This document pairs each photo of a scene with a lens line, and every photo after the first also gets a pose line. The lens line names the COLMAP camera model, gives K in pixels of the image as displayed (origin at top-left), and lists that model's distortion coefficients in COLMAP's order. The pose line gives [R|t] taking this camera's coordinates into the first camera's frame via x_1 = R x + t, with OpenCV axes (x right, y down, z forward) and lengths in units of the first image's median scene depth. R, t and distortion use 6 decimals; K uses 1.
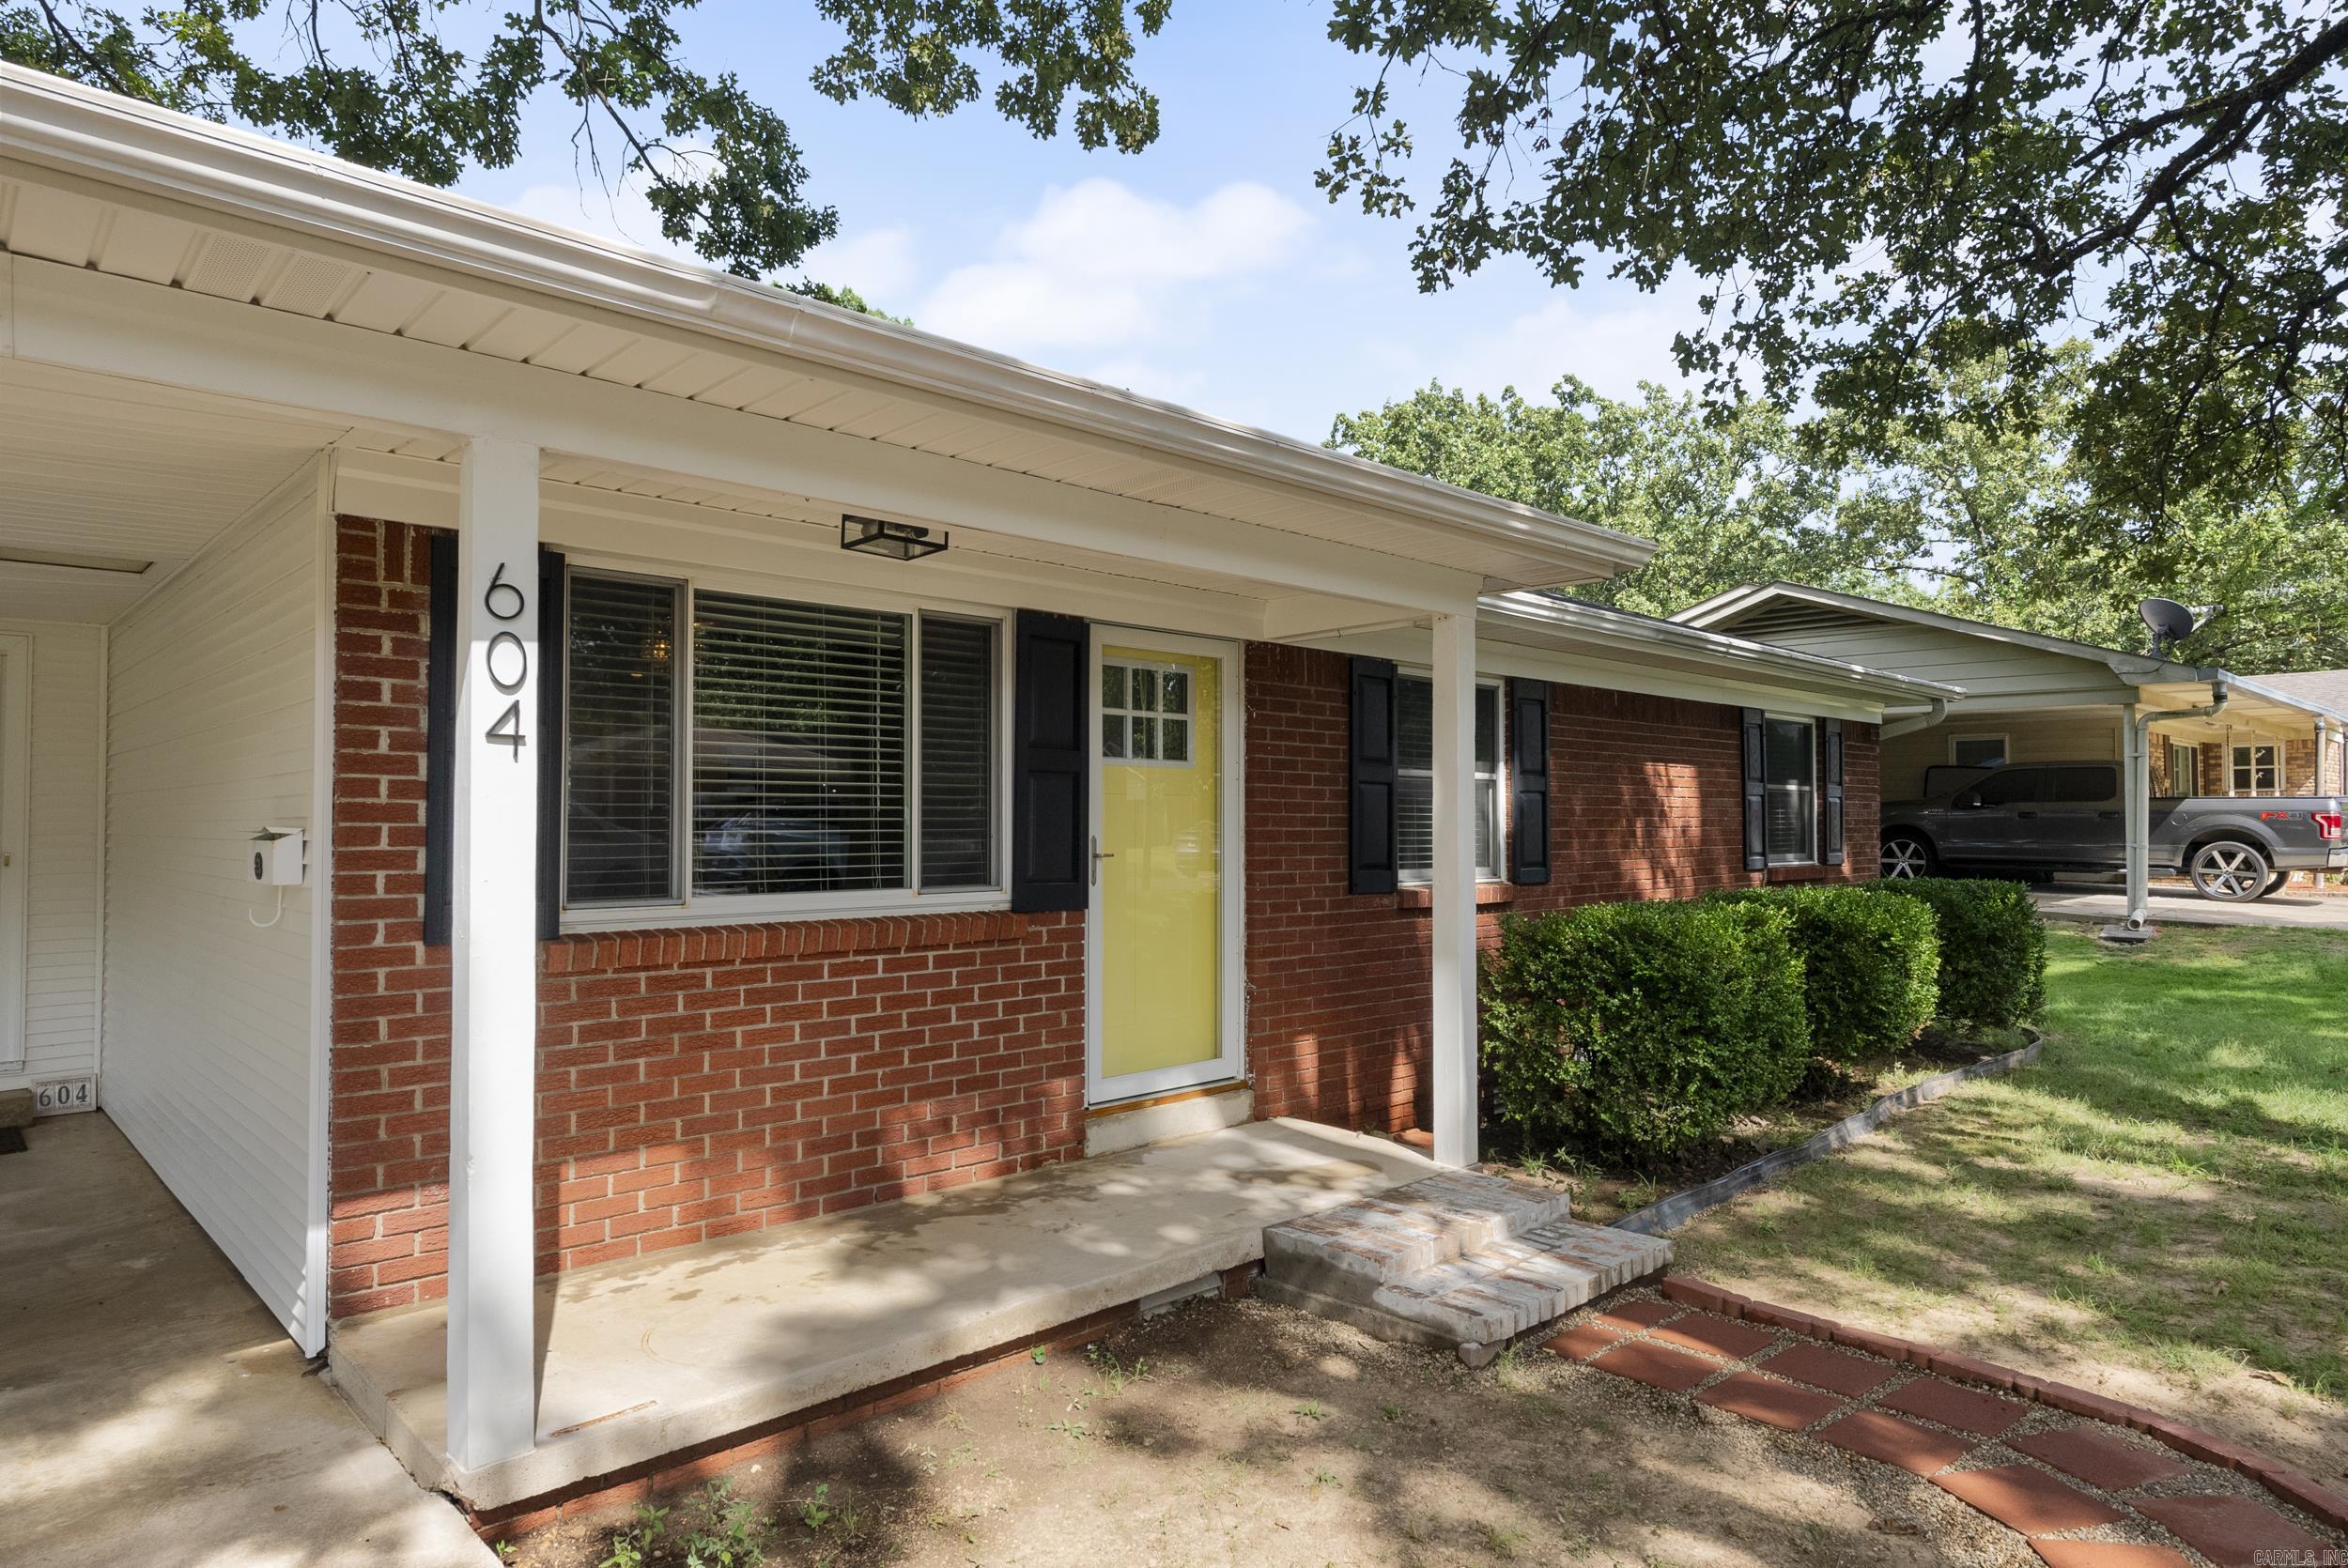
lens RADIAL K [[1364.8, 0, 1198.7], [0, 1364.8, 775.7], [0, 0, 1]] dist [-0.007962, 0.004778]
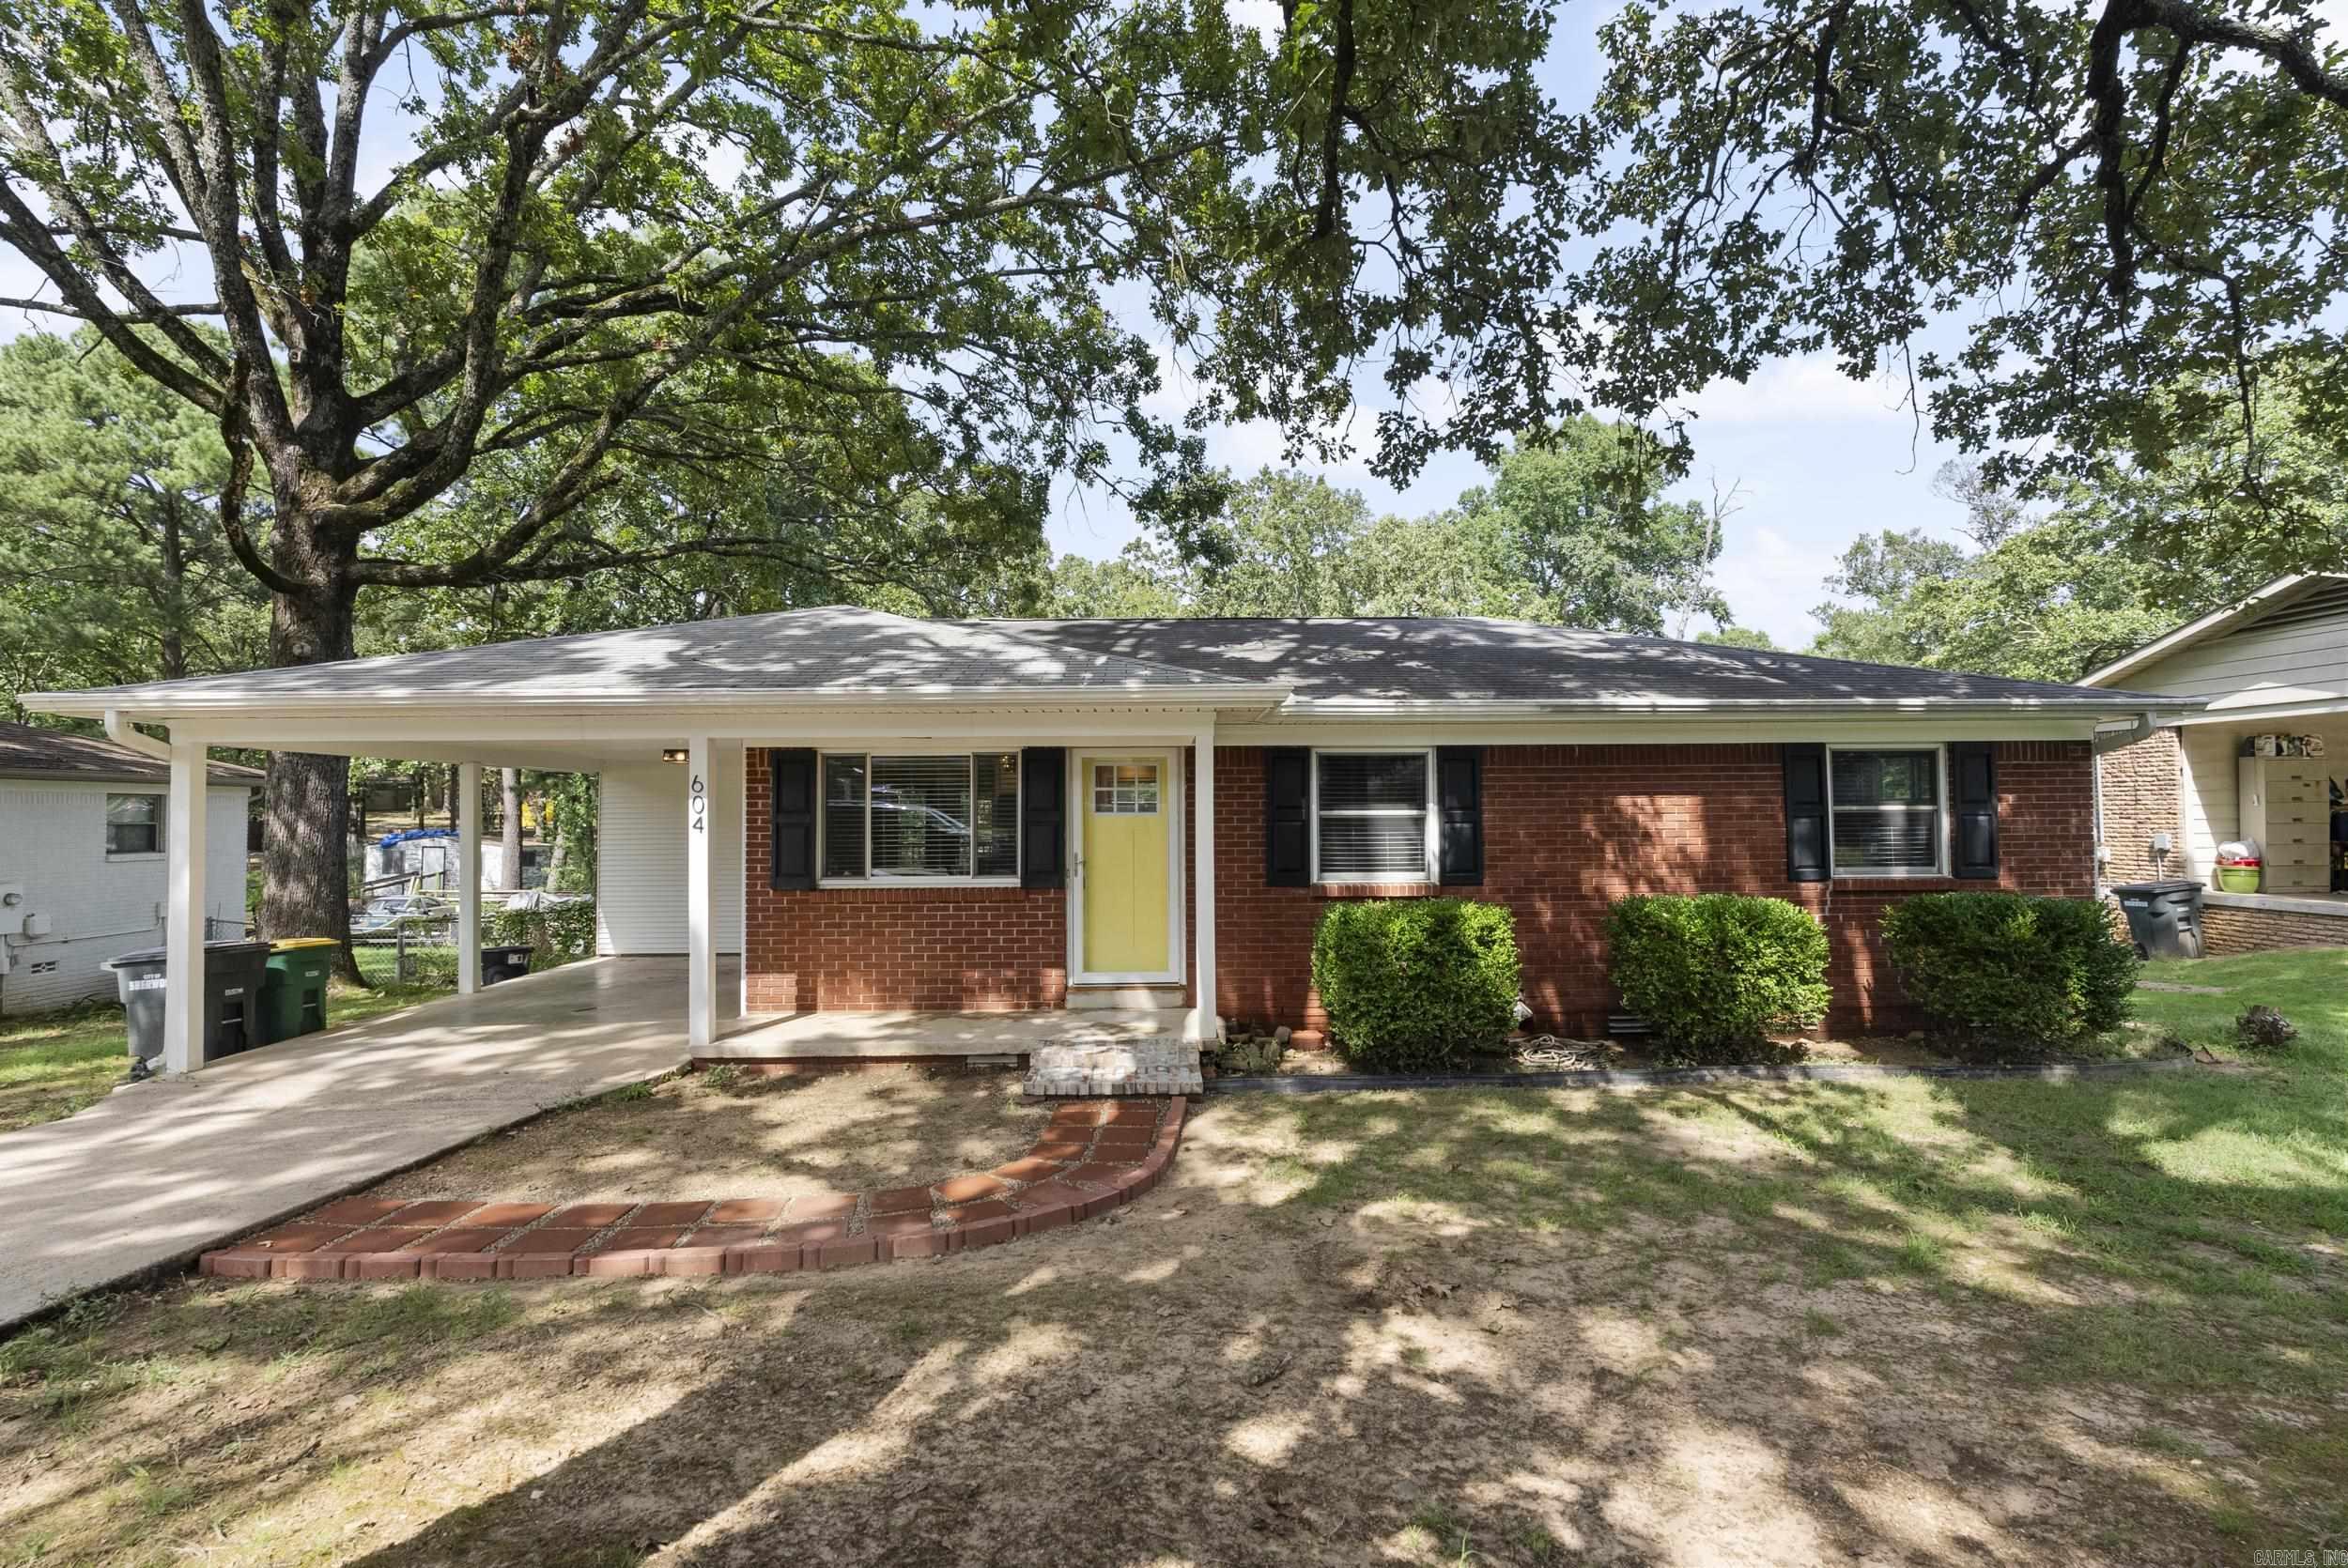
lens RADIAL K [[1055.6, 0, 1173.6], [0, 1055.6, 772.3], [0, 0, 1]] dist [0.001265, 0.000399]
pose [[0.717250, -0.035501, -0.695911, 1.045614], [0.030712, 0.999341, -0.019326, -0.037402], [0.696139, -0.007512, 0.717868, -0.026503]]
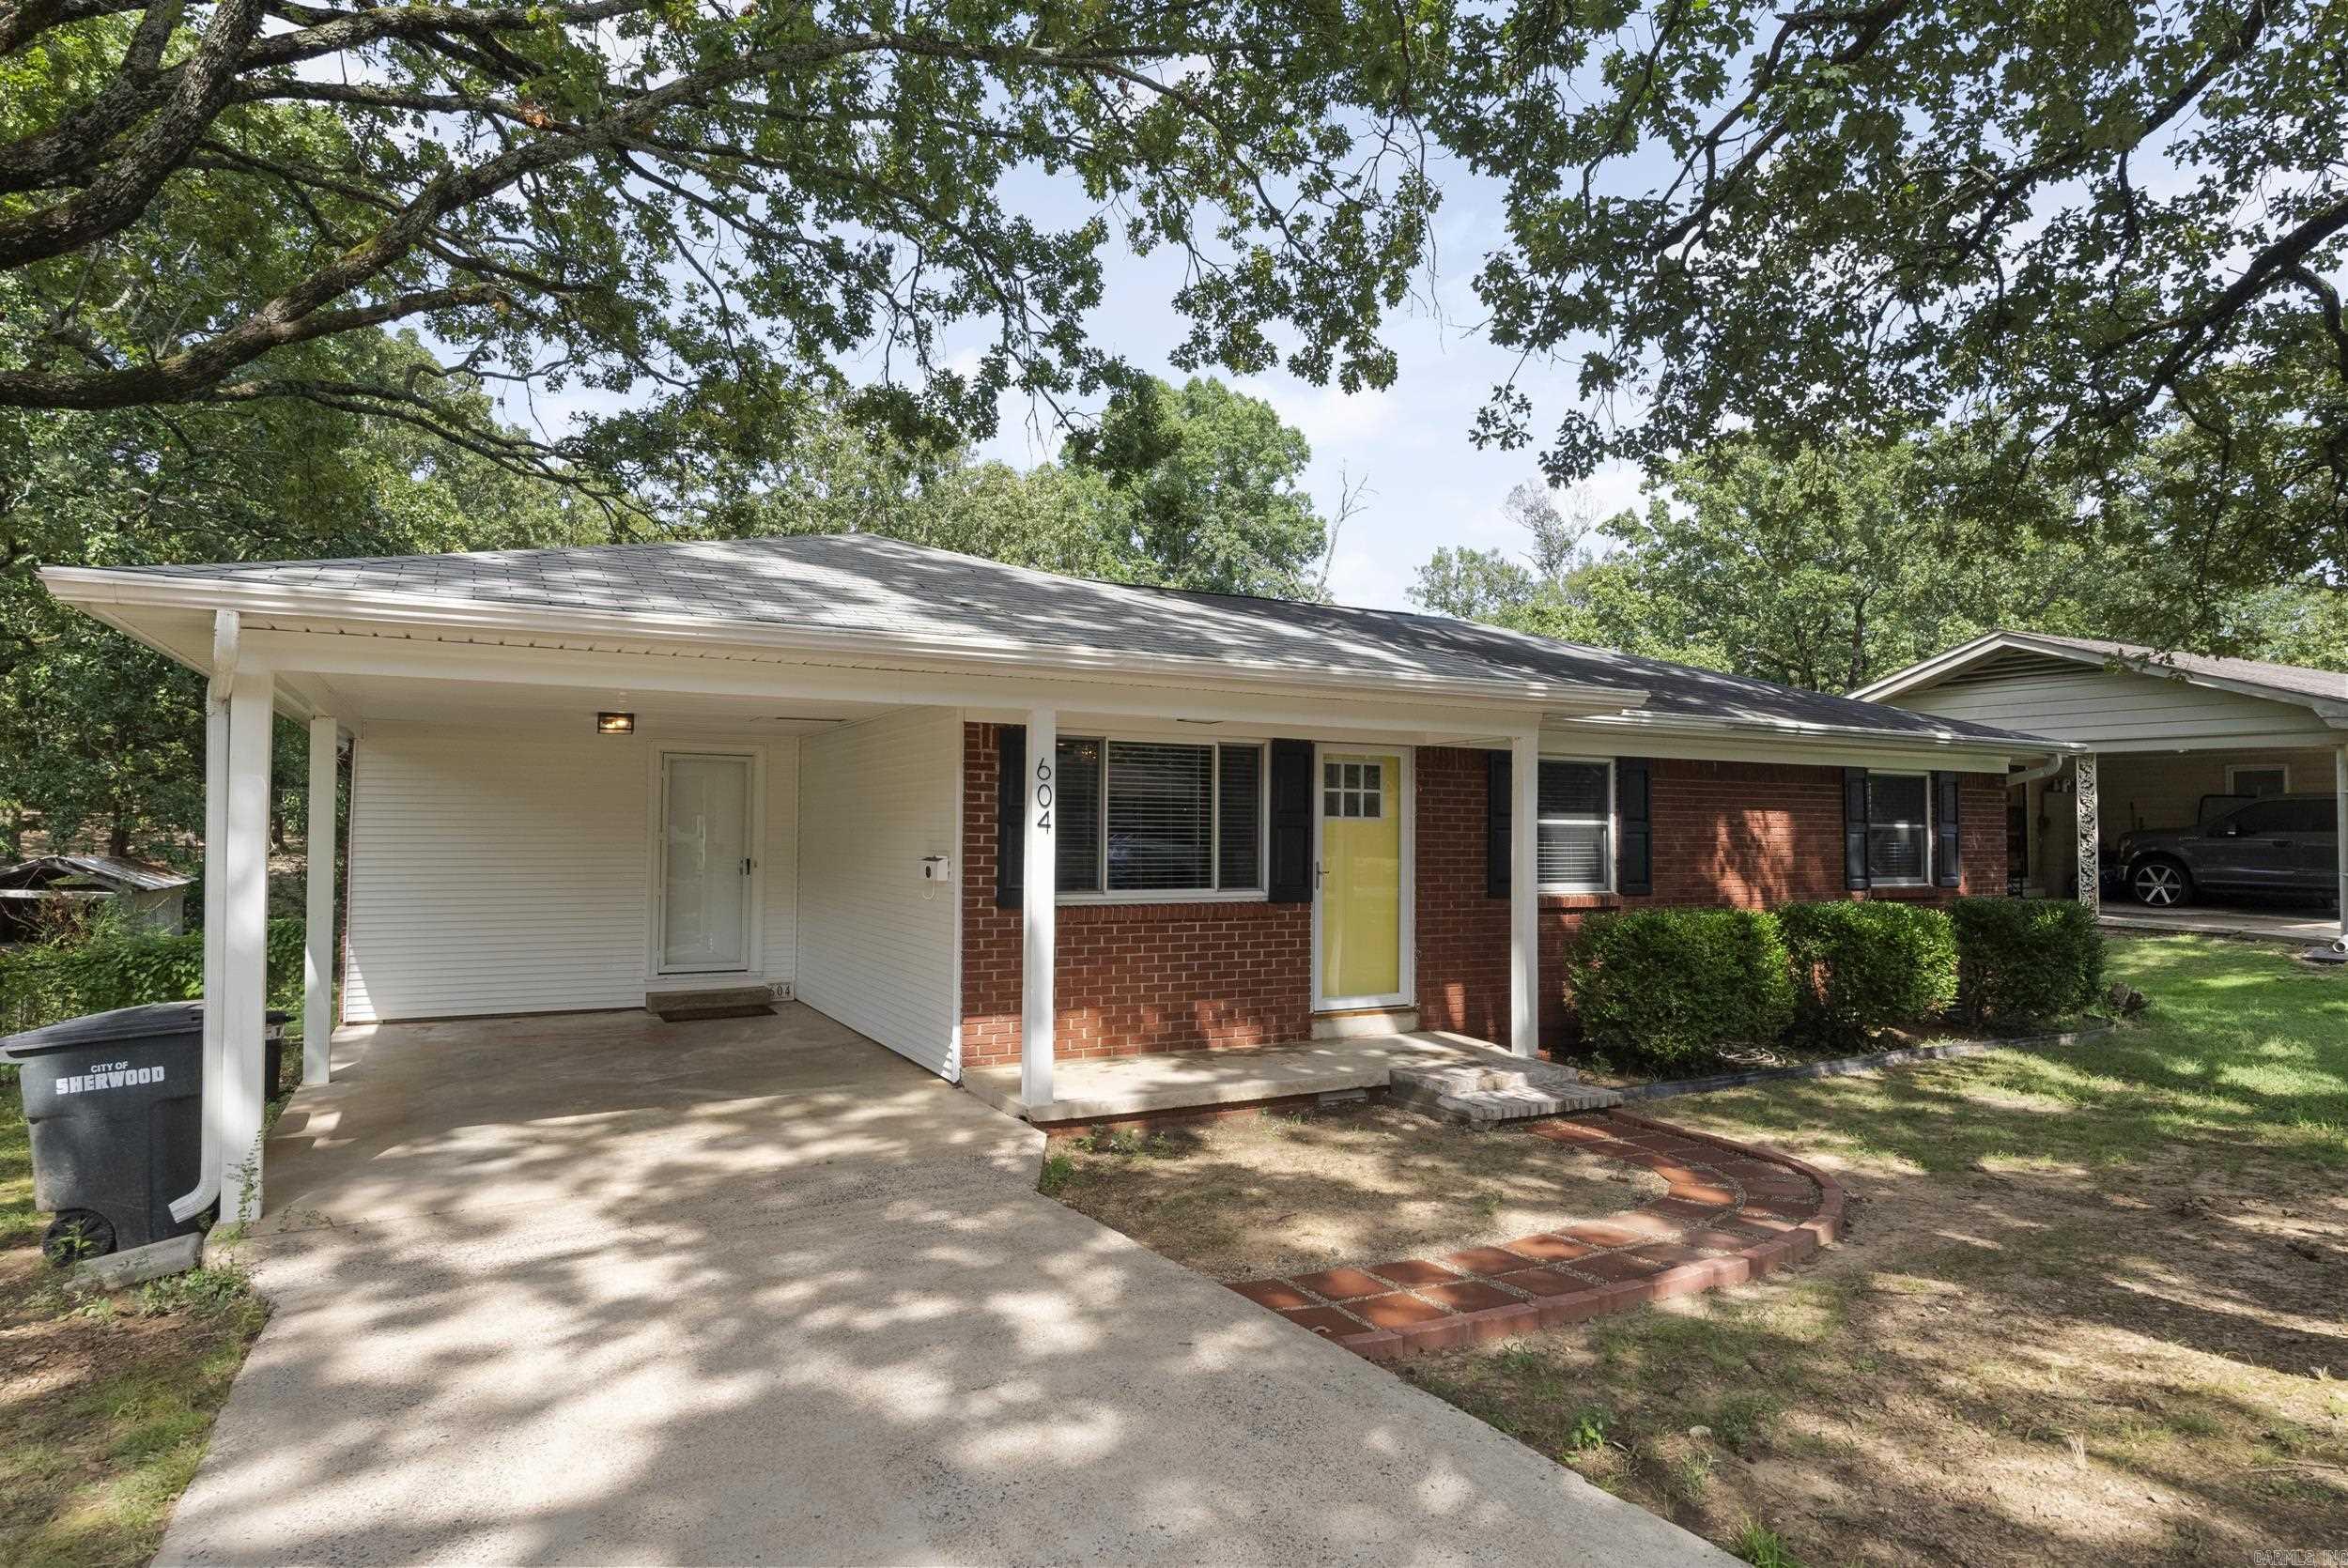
lens RADIAL K [[1340.2, 0, 1165.1], [0, 1340.2, 776.5], [0, 0, 1]] dist [-0.009776, 0.000587]
pose [[0.957447, -0.005858, -0.288551, 0.220273], [0.003147, 0.999946, -0.009859, -0.046081], [0.288593, 0.008531, 0.957414, -0.675355]]
